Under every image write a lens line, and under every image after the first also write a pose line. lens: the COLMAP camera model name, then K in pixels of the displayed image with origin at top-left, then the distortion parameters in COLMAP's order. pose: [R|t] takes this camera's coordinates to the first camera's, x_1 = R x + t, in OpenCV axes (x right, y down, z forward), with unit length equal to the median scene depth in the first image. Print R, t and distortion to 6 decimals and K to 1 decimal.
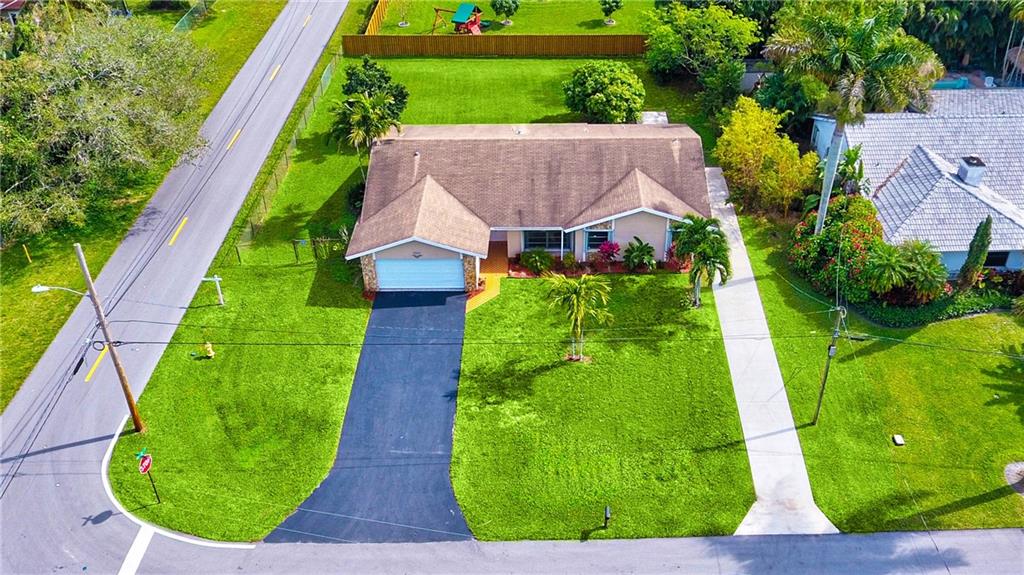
lens RADIAL K [[948.2, 0, 512.0], [0, 948.2, 287.5], [0, 0, 1]] dist [-0.007486, 0.001513]
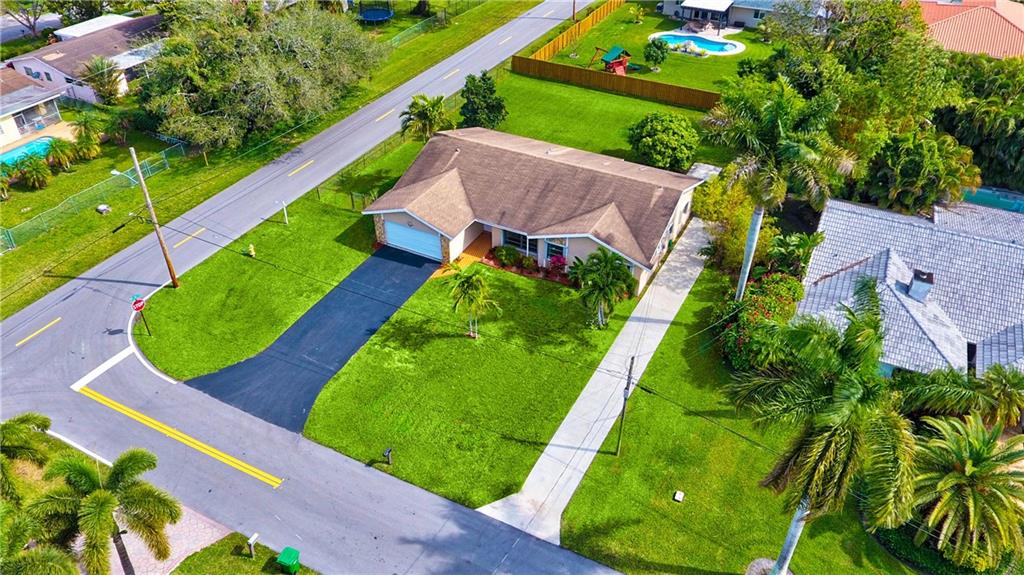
lens RADIAL K [[768.1, 0, 512.0], [0, 768.1, 287.5], [0, 0, 1]] dist [-0.003592, -0.001706]
pose [[0.880144, 0.282084, -0.381805, 0.423232], [-0.275007, 0.958570, 0.074256, -0.064467], [0.386933, 0.039643, 0.921255, 0.100346]]
